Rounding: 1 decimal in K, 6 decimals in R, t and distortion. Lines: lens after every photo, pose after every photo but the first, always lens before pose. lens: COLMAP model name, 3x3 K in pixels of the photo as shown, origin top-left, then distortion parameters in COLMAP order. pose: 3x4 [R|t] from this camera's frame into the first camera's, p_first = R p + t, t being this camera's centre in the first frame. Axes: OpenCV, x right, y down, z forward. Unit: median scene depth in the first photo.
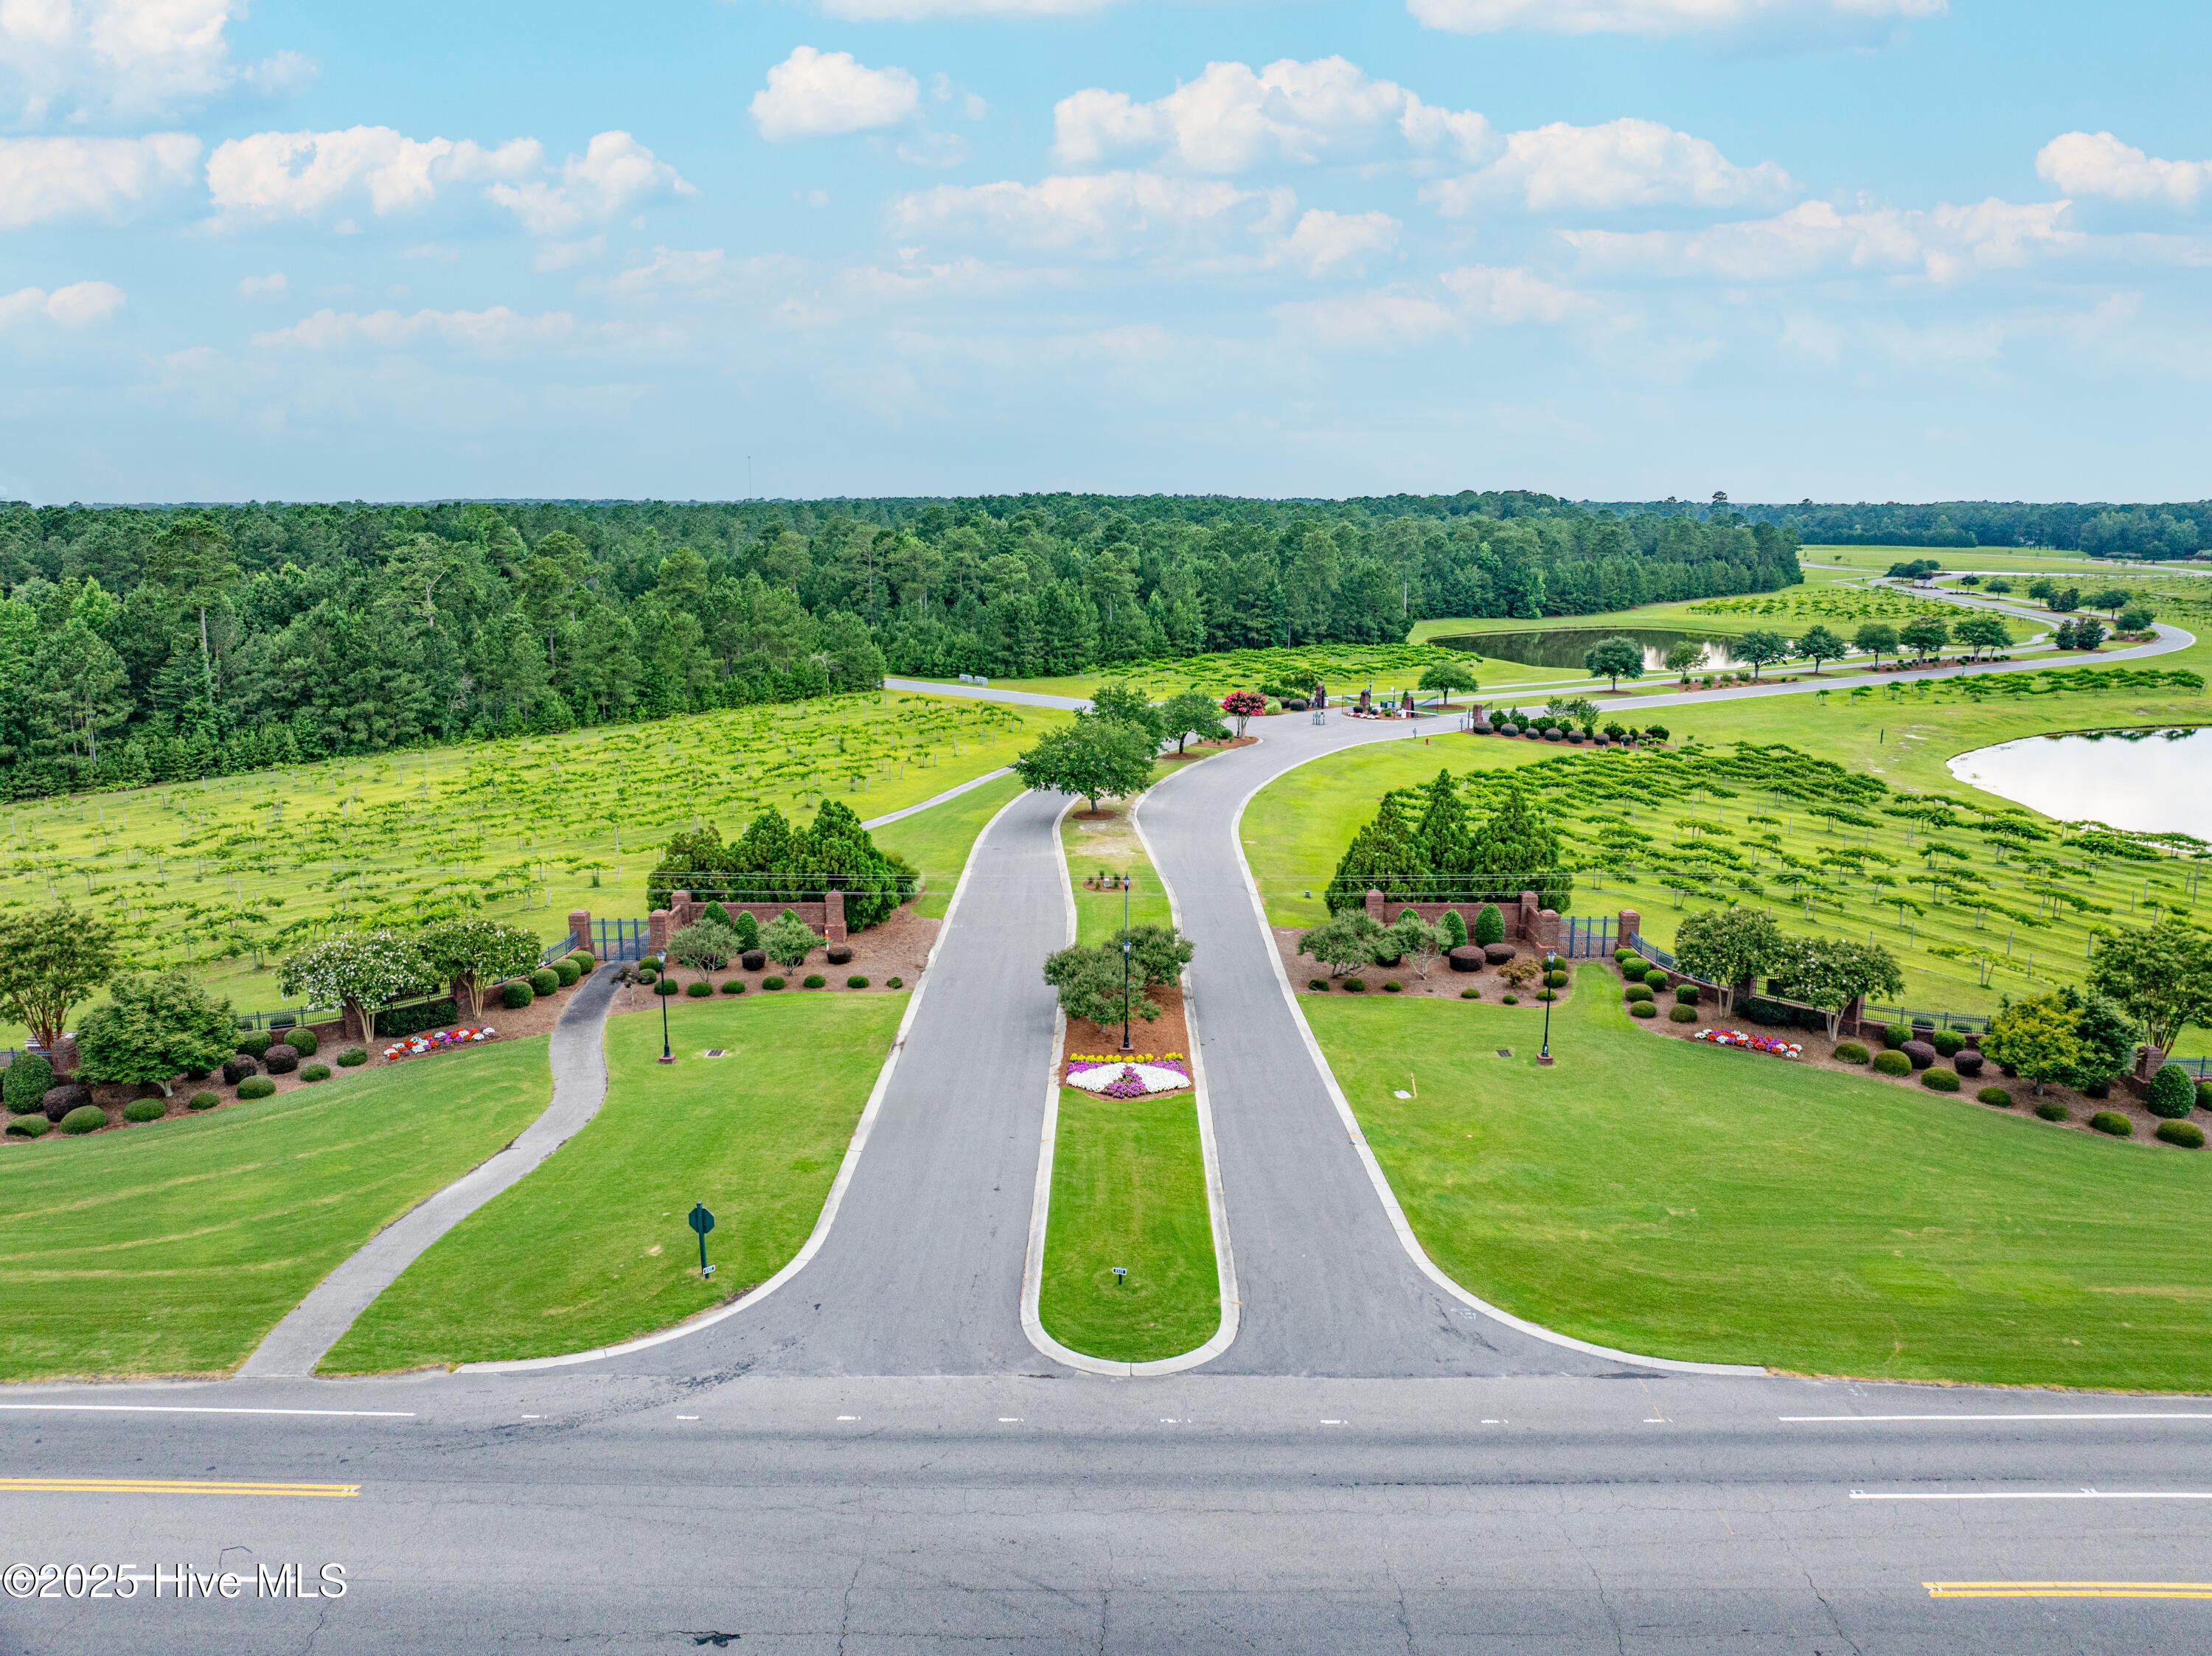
lens RADIAL K [[1530.3, 0, 1110.6], [0, 1530.3, 831.4], [0, 0, 1]] dist [-0.039257, 0.008303]
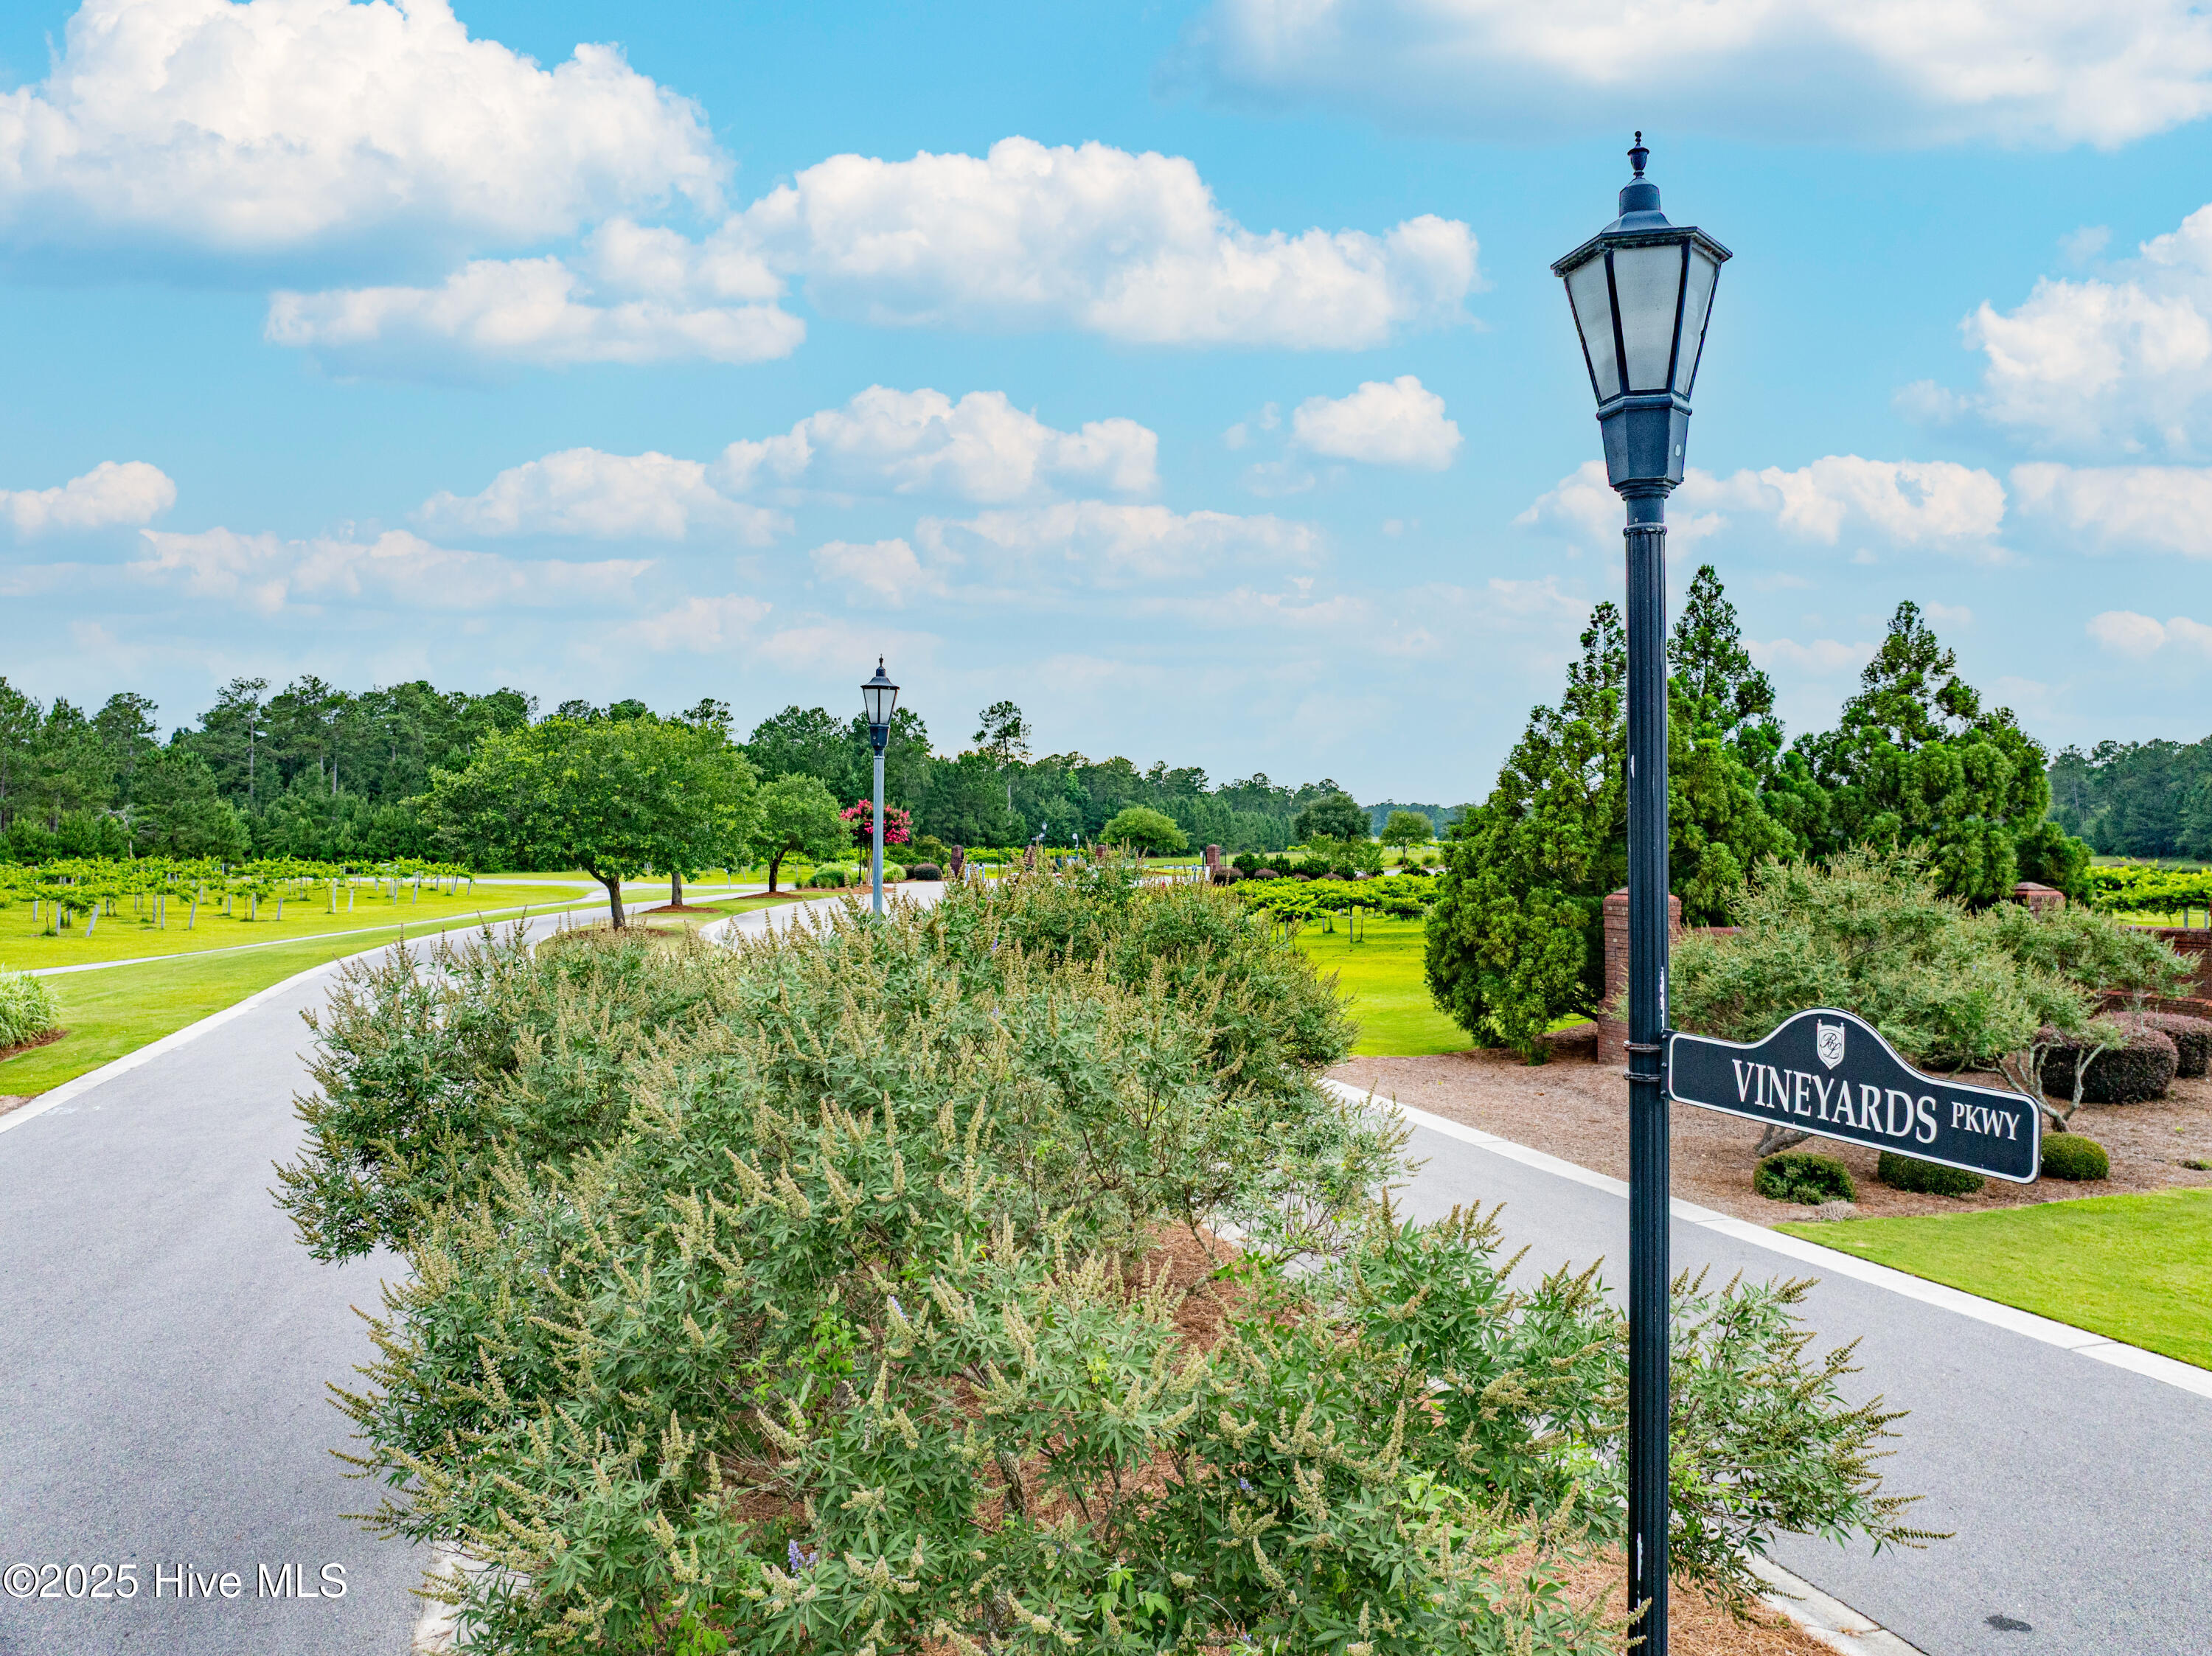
lens RADIAL K [[1530.3, 0, 1110.6], [0, 1530.3, 831.4], [0, 0, 1]] dist [-0.039257, 0.008303]
pose [[0.948709, 0.006380, 0.316086, -0.008248], [0.061888, 0.976705, -0.205468, 0.033196], [-0.310034, 0.214491, 0.926214, 0.305018]]
